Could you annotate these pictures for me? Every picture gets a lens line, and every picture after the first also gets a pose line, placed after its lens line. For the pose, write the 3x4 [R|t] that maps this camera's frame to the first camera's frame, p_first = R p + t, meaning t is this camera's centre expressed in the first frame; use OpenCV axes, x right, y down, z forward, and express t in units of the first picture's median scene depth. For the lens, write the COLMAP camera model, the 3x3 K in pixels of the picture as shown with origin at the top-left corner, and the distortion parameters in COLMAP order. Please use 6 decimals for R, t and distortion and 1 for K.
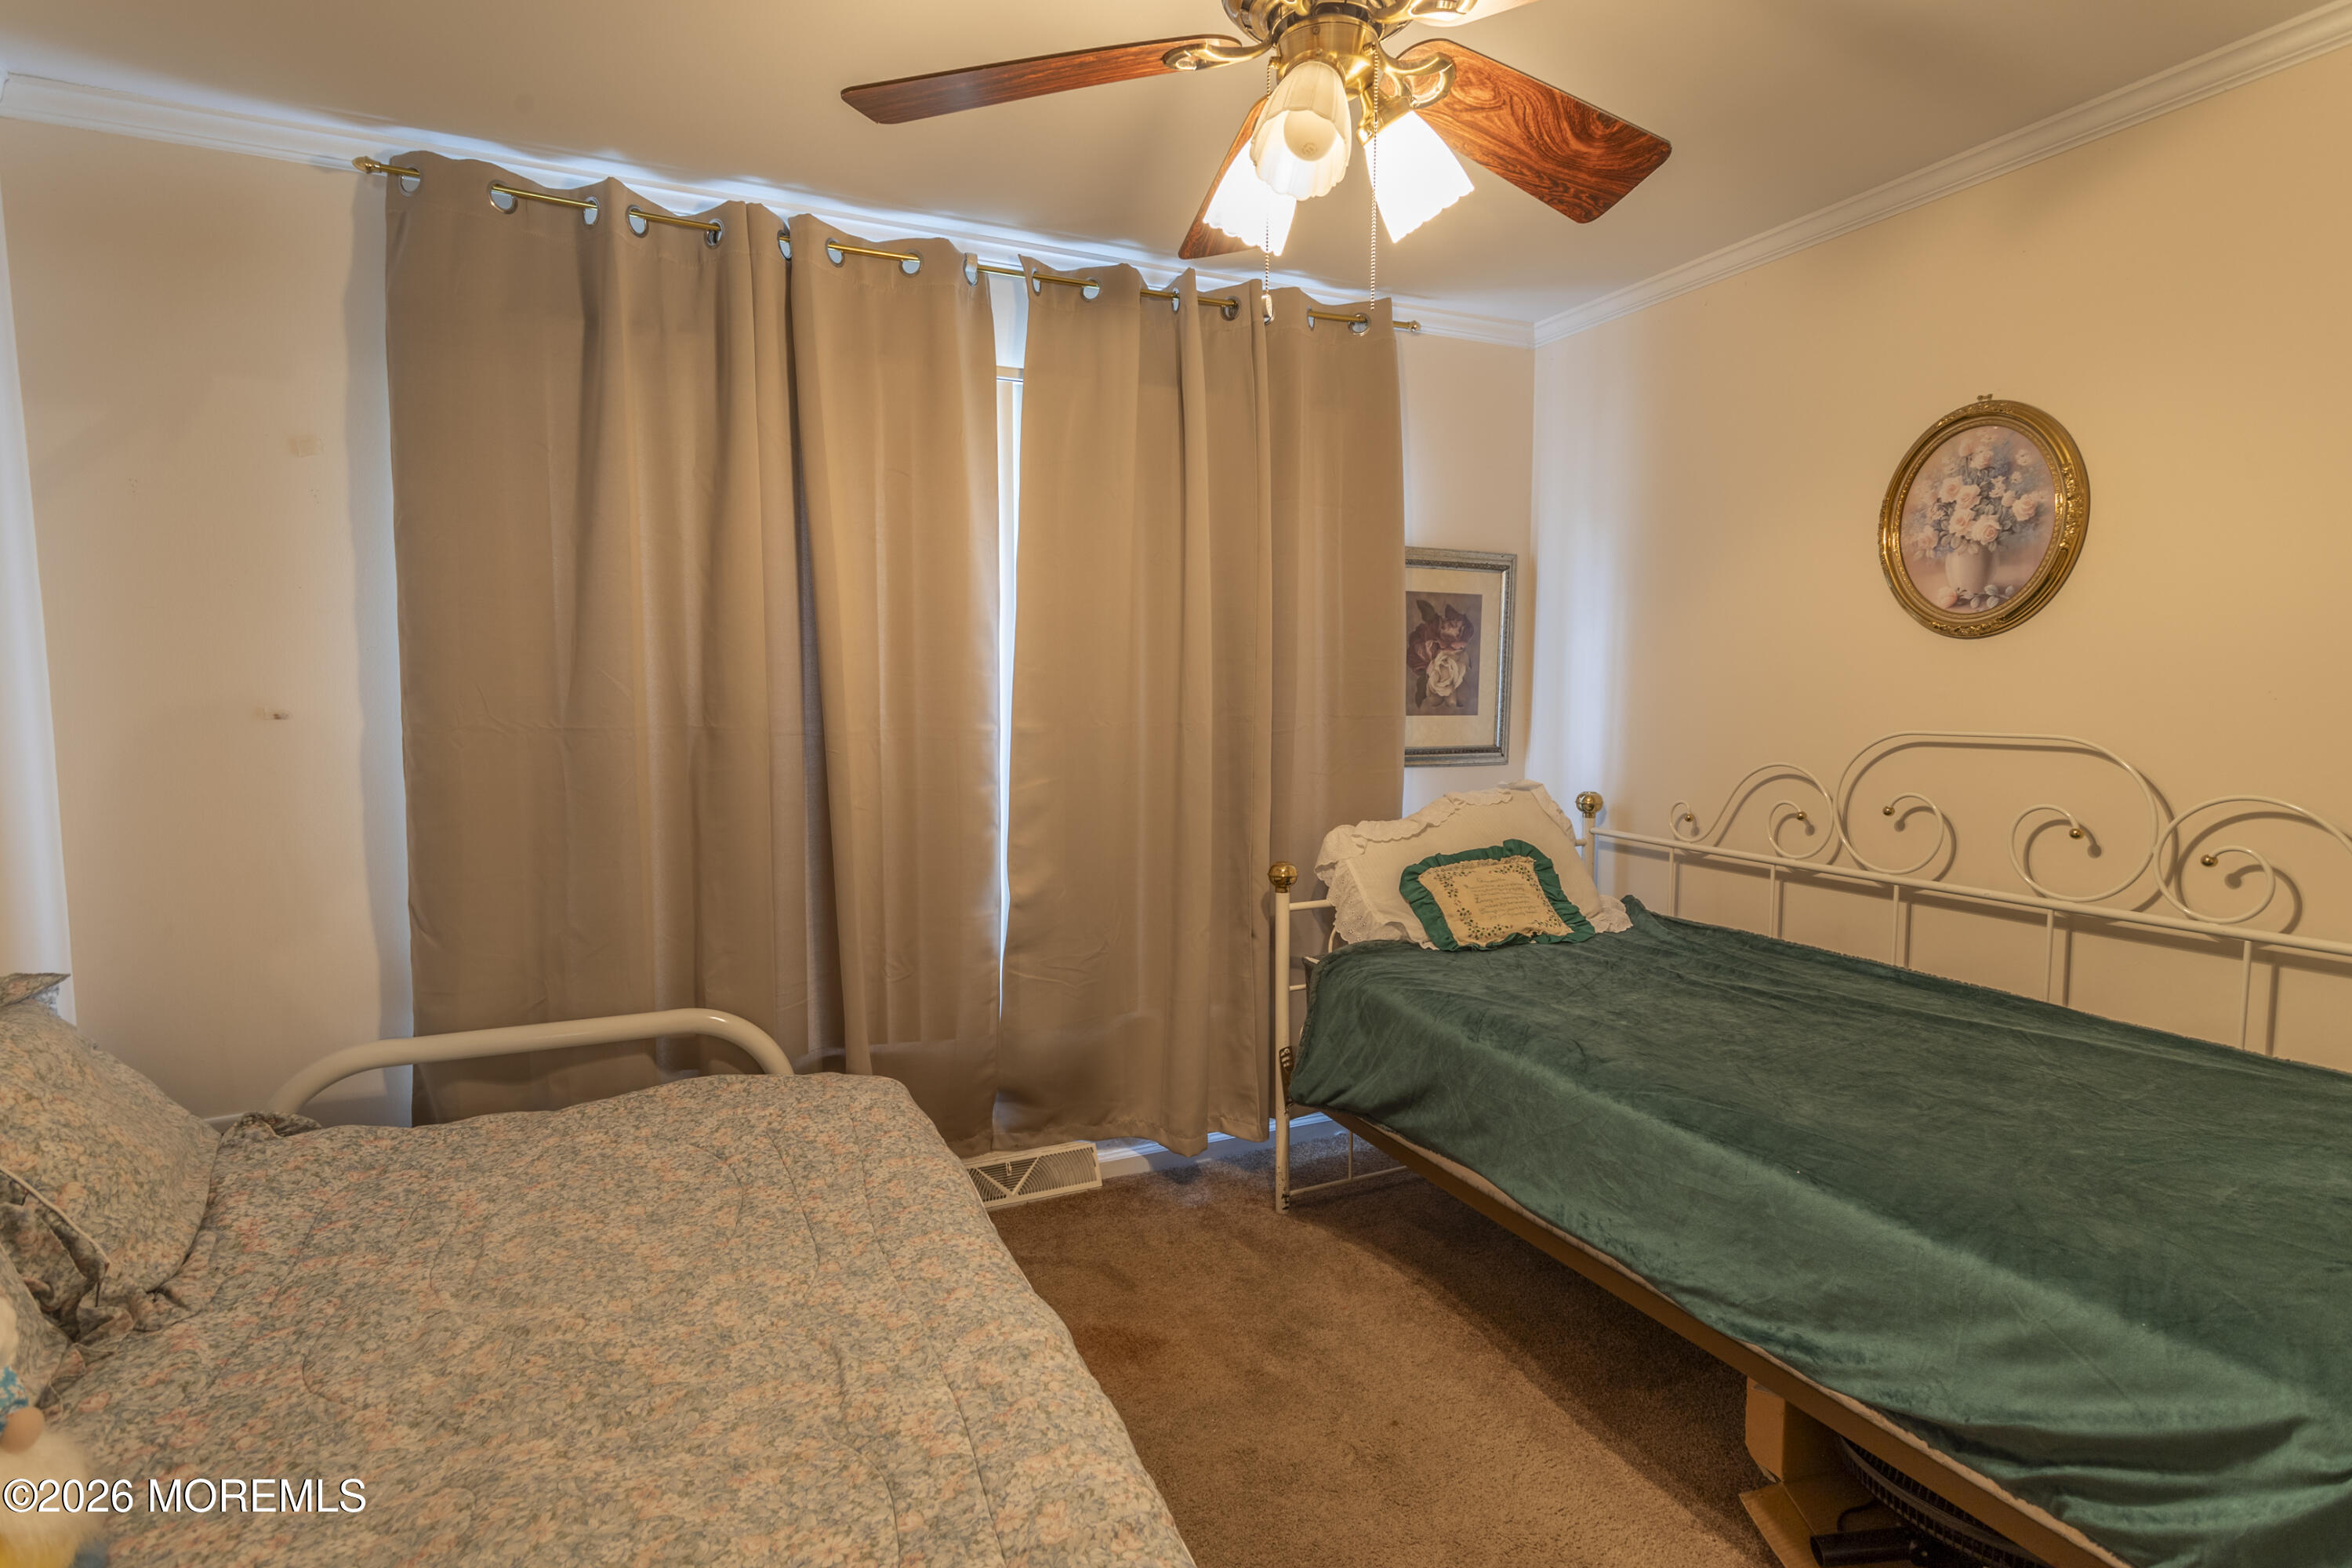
lens RADIAL K [[1134.1, 0, 1170.7], [0, 1134.1, 776.9], [0, 0, 1]] dist [0.004788, 0.001858]
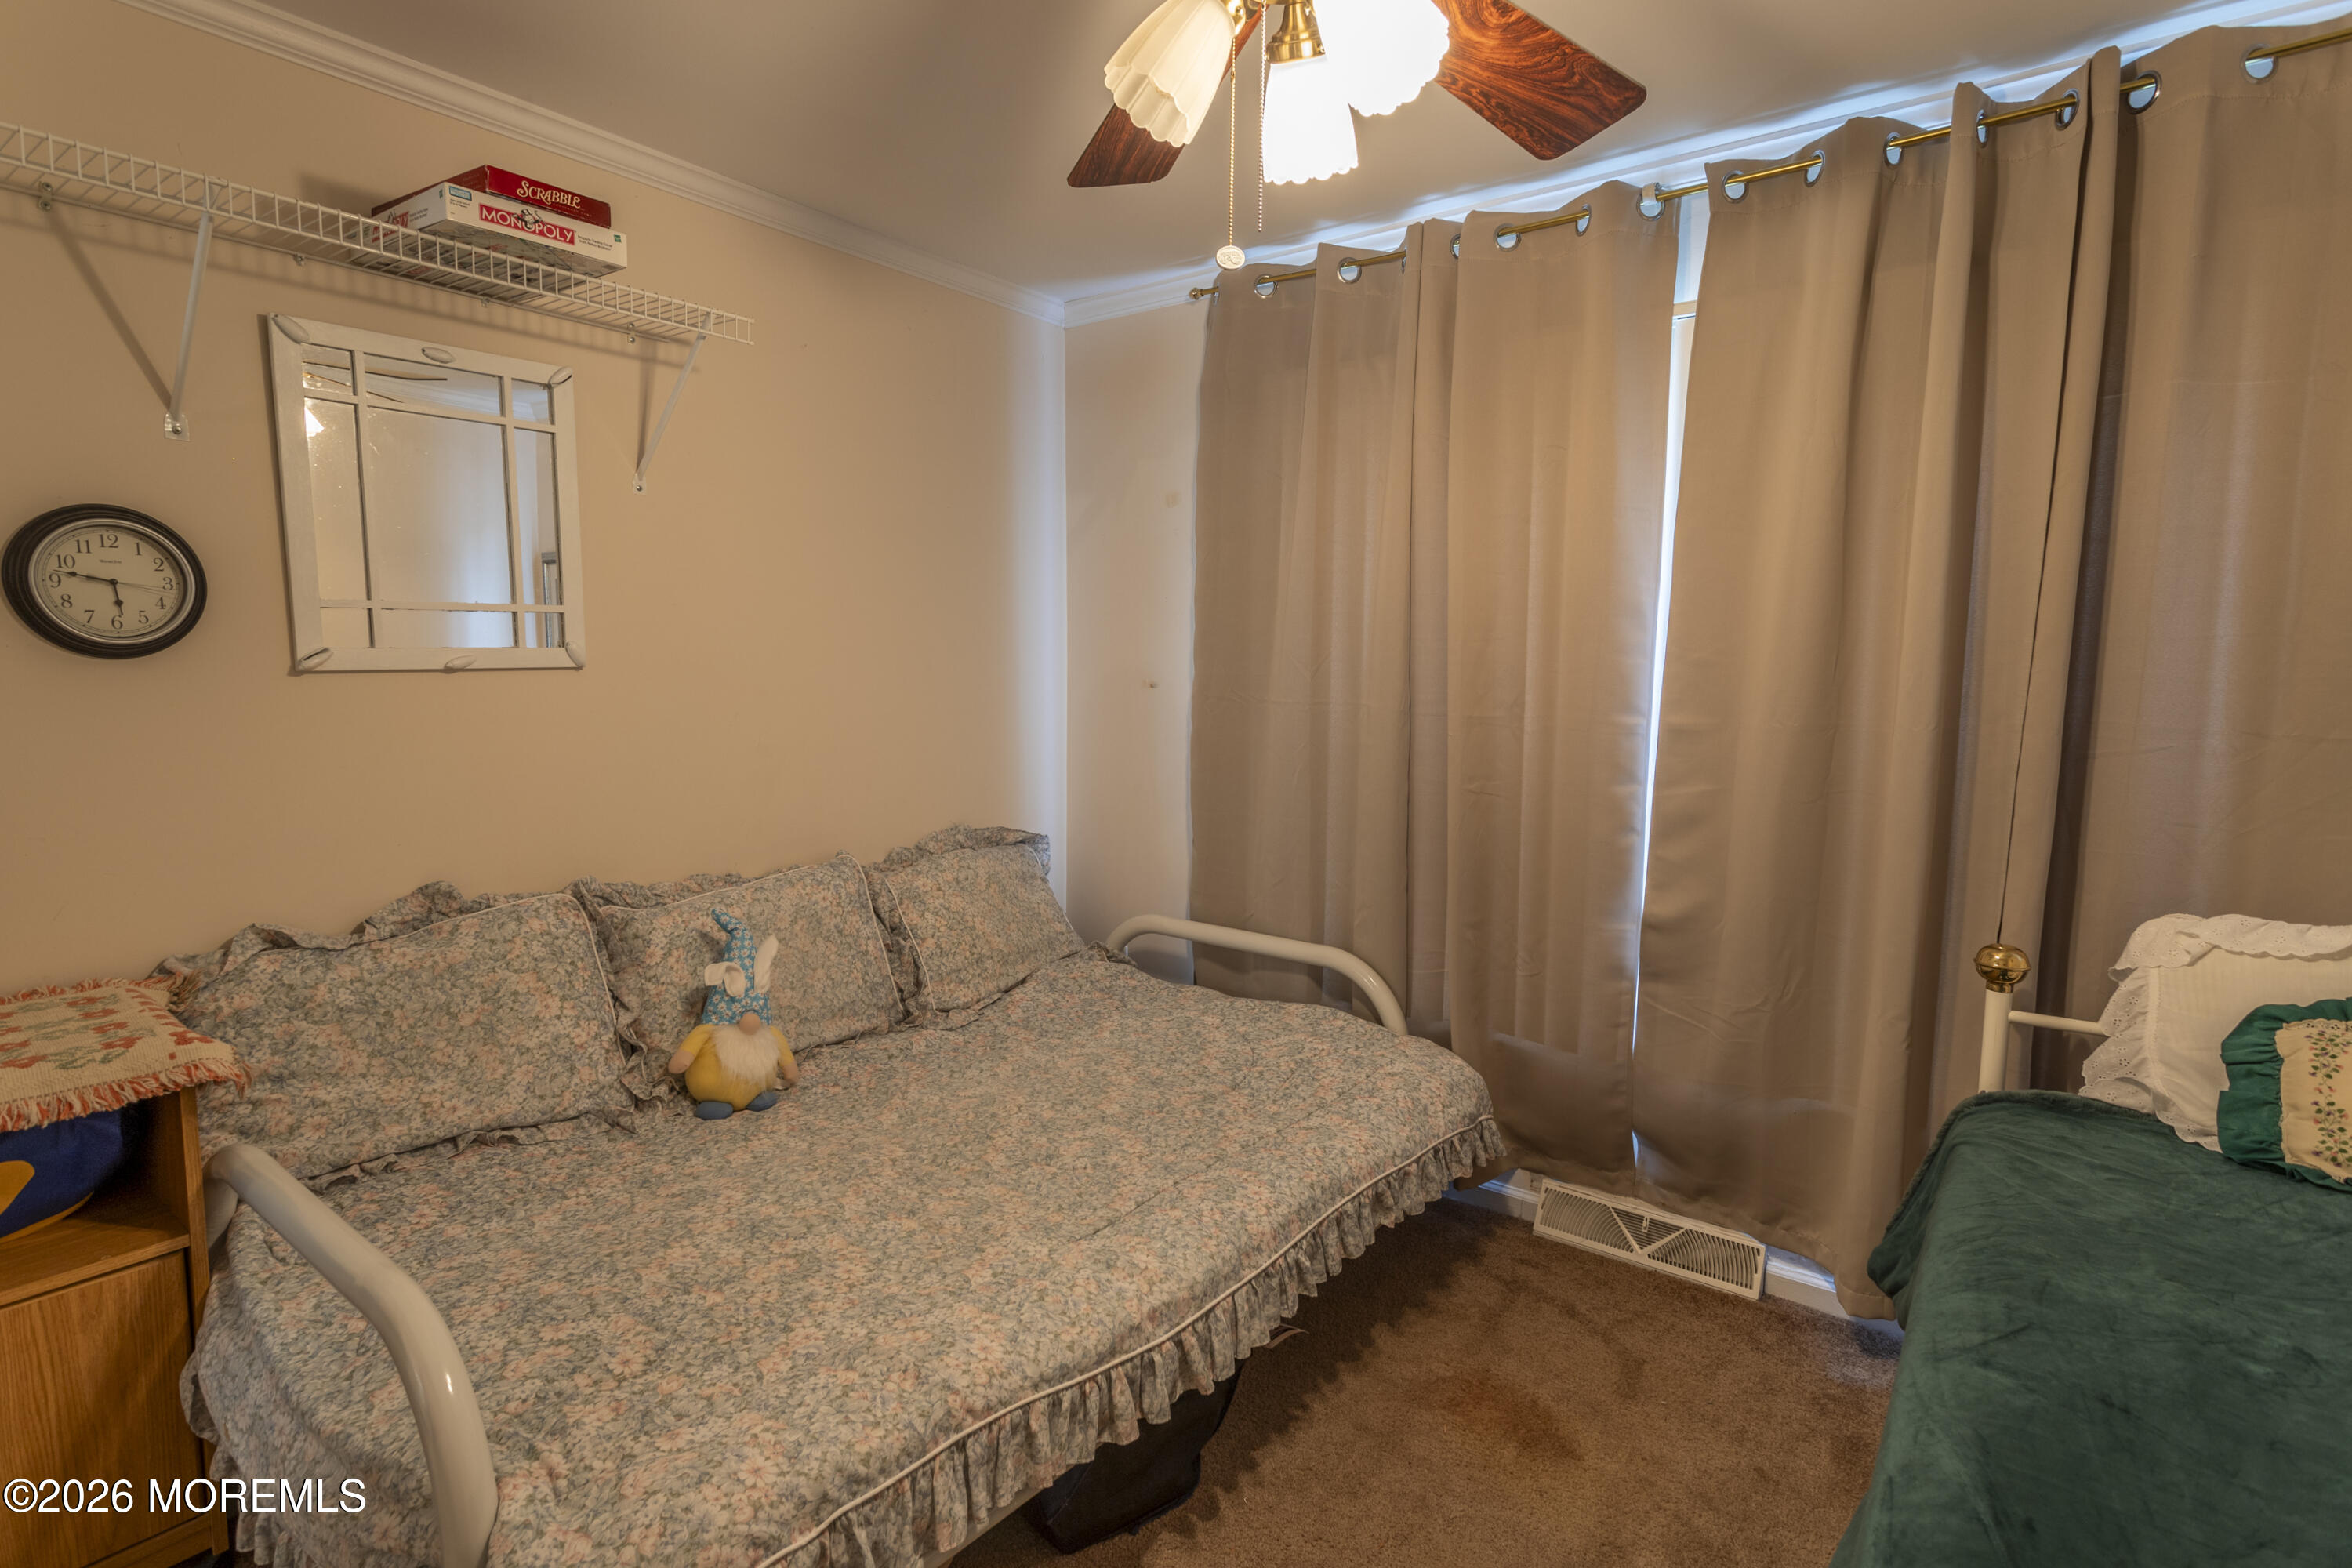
lens RADIAL K [[1134.1, 0, 1170.7], [0, 1134.1, 776.9], [0, 0, 1]] dist [0.004788, 0.001858]
pose [[0.491354, 0.095386, -0.865721, 0.462313], [-0.083892, 0.994546, 0.061965, -0.025998], [0.866910, 0.042180, 0.496677, 0.261908]]
